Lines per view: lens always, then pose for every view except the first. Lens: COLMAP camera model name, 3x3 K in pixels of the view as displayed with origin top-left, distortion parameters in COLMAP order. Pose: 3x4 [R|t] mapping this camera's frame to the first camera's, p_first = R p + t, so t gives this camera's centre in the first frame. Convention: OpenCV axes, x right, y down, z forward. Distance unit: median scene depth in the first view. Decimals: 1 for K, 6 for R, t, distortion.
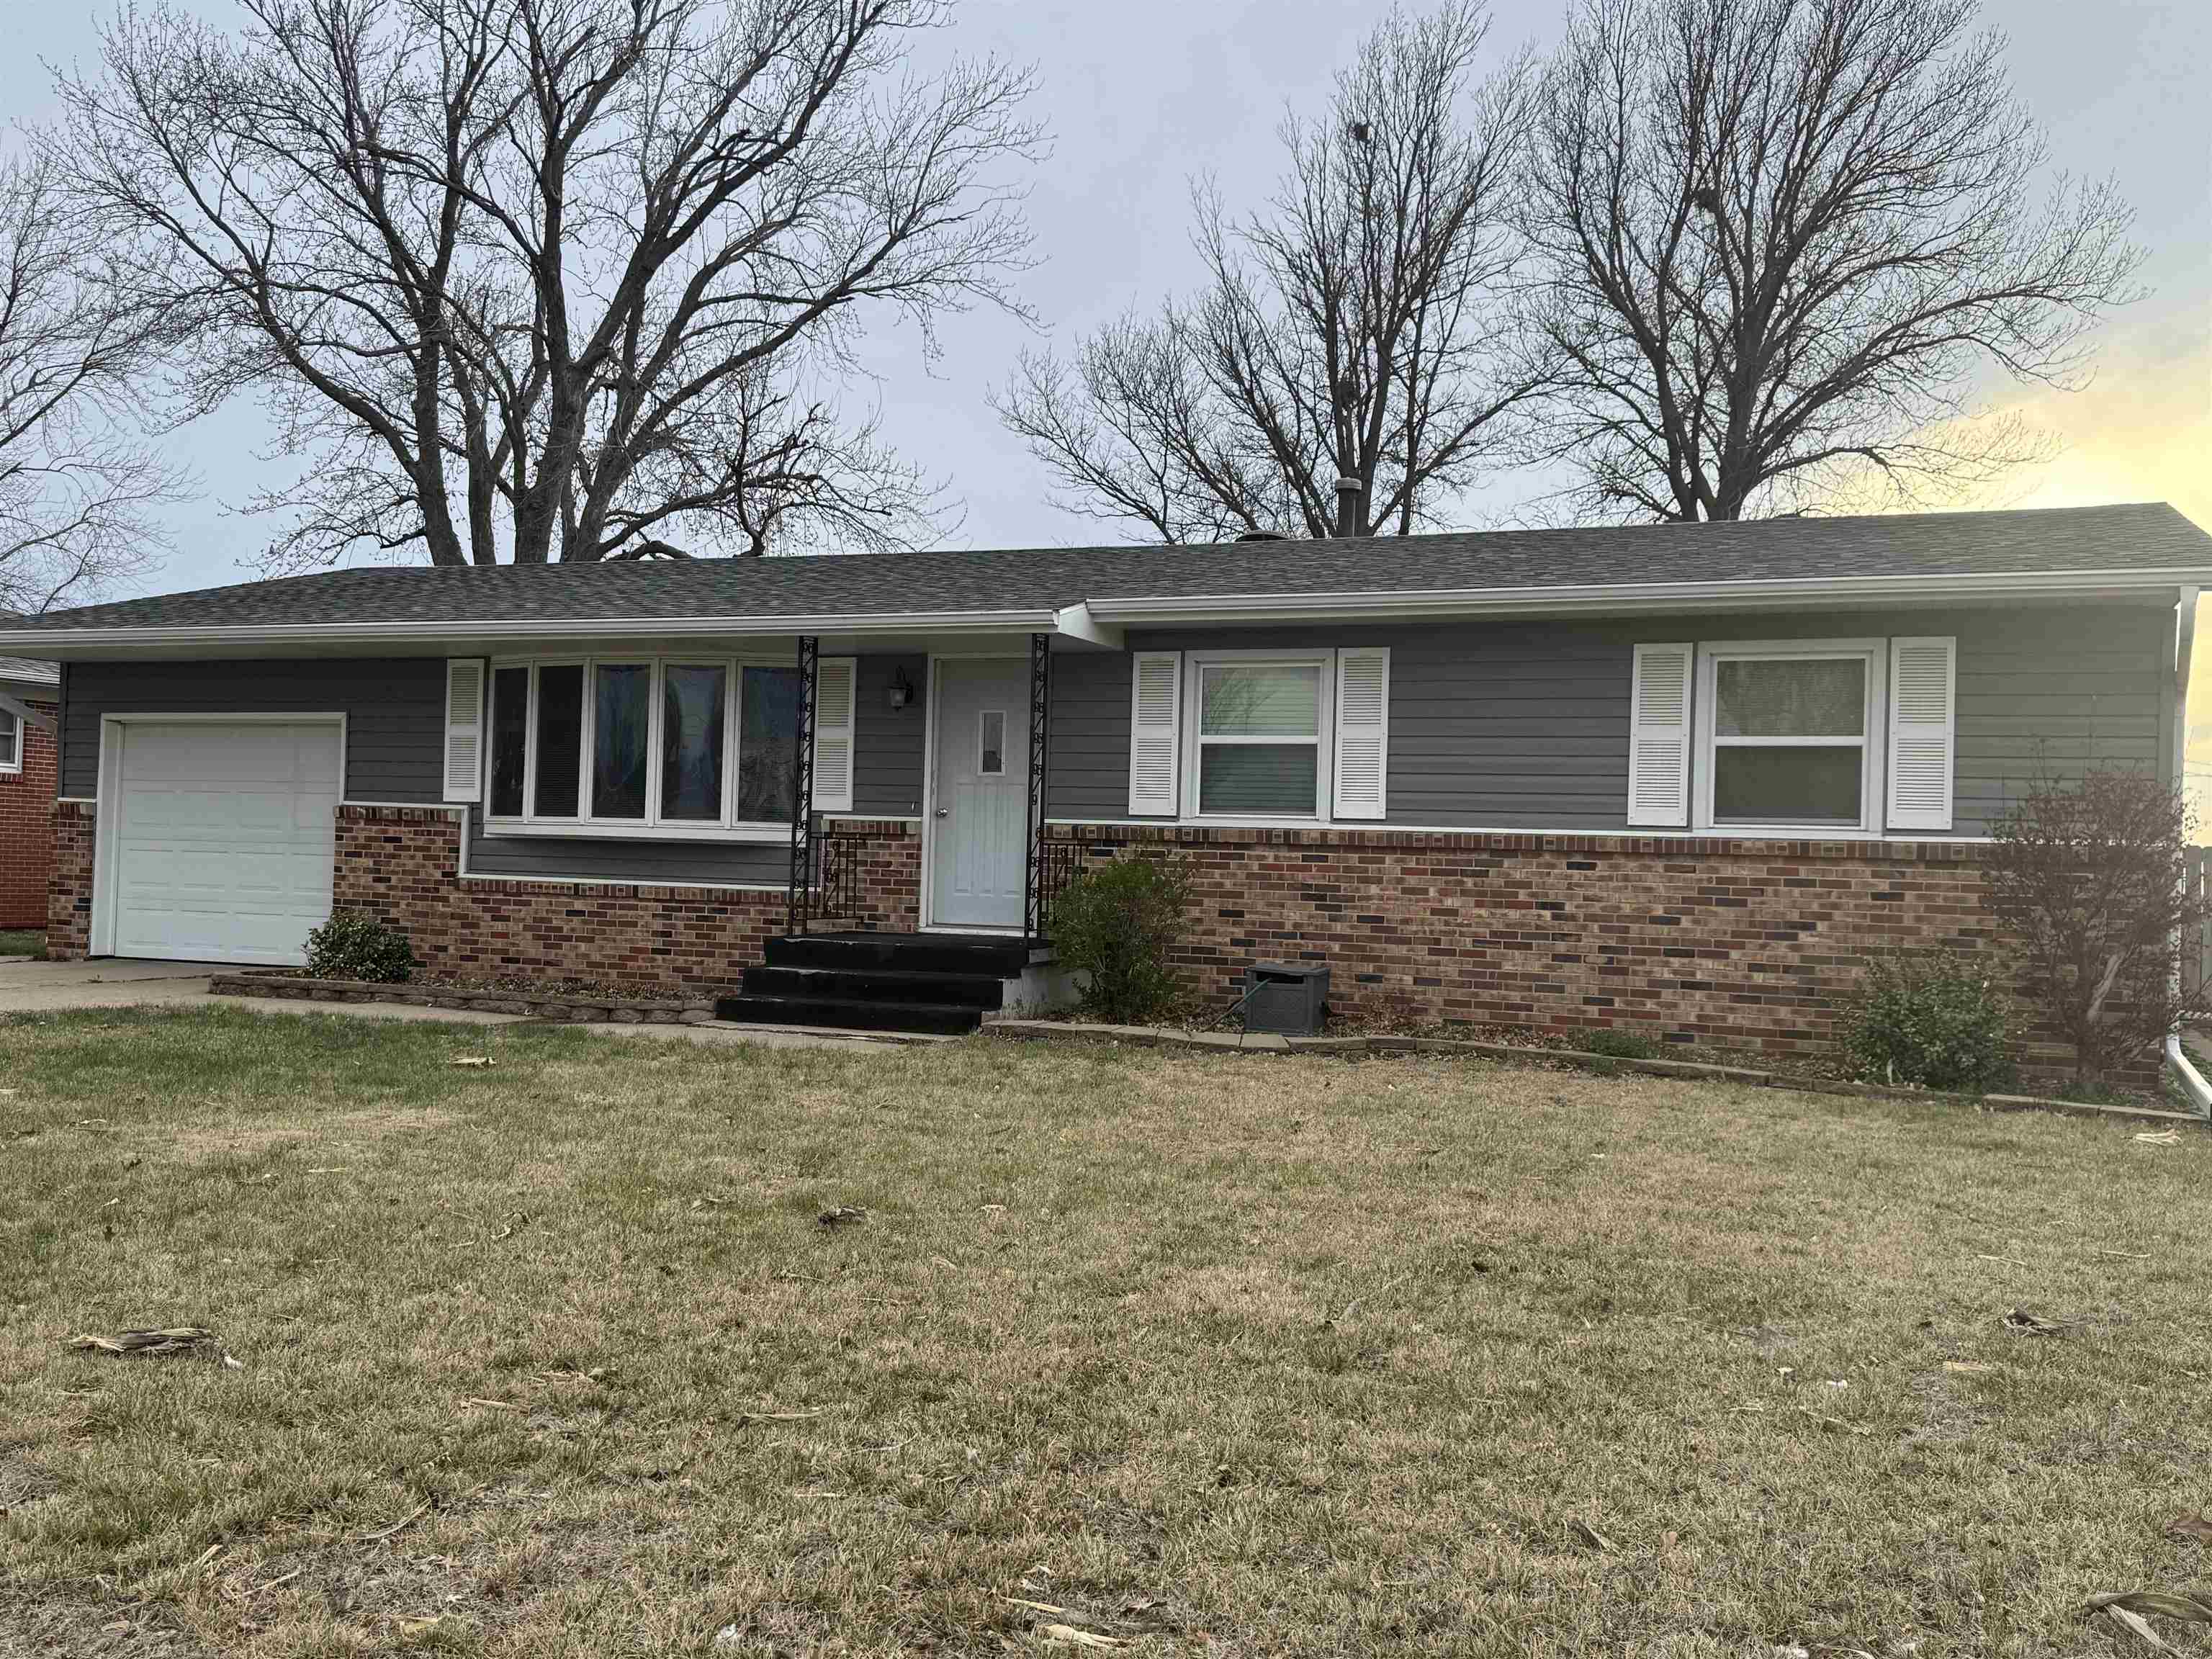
lens RADIAL K [[2032.7, 0, 1106.0], [0, 2032.7, 829.5], [0, 0, 1]] dist [0.163542, -0.419072]
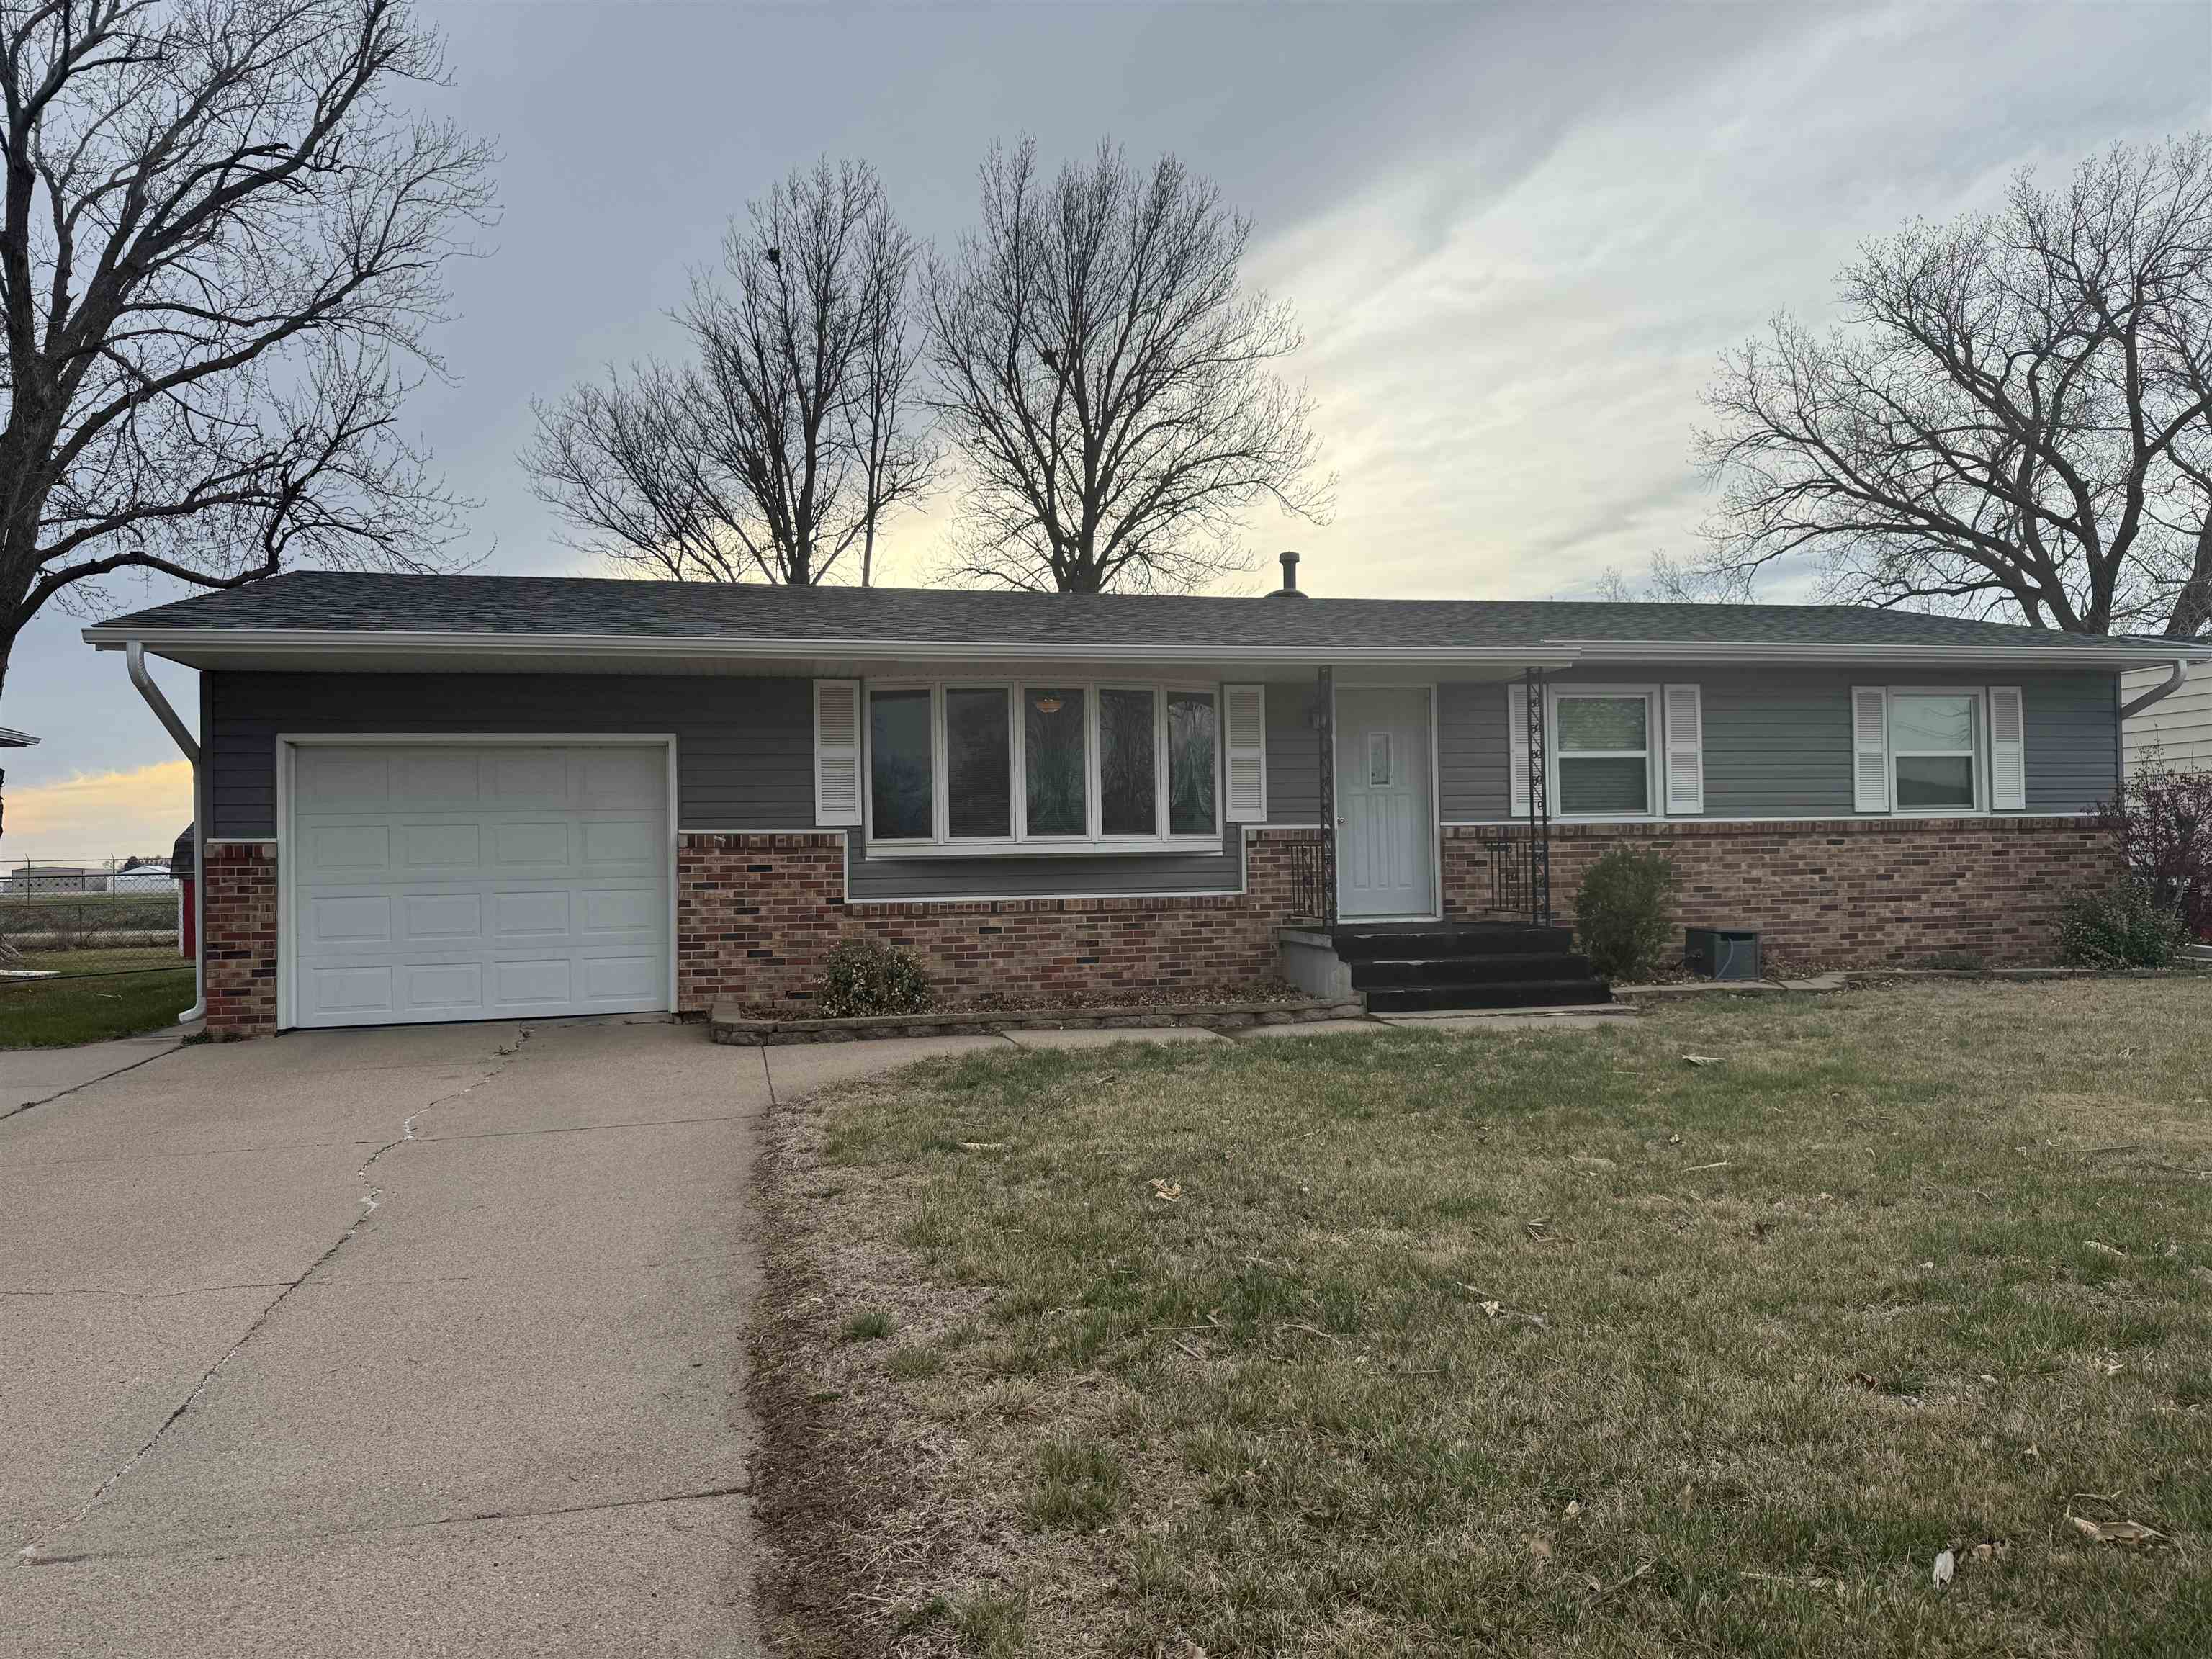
lens RADIAL K [[1589.7, 0, 1106.0], [0, 1589.7, 829.5], [0, 0, 1]] dist [0.094776, -0.157823]
pose [[0.806140, -0.033538, 0.590774, -0.711076], [0.033381, 0.999380, 0.011184, -0.017234], [-0.590783, 0.010705, 0.806760, 0.339543]]
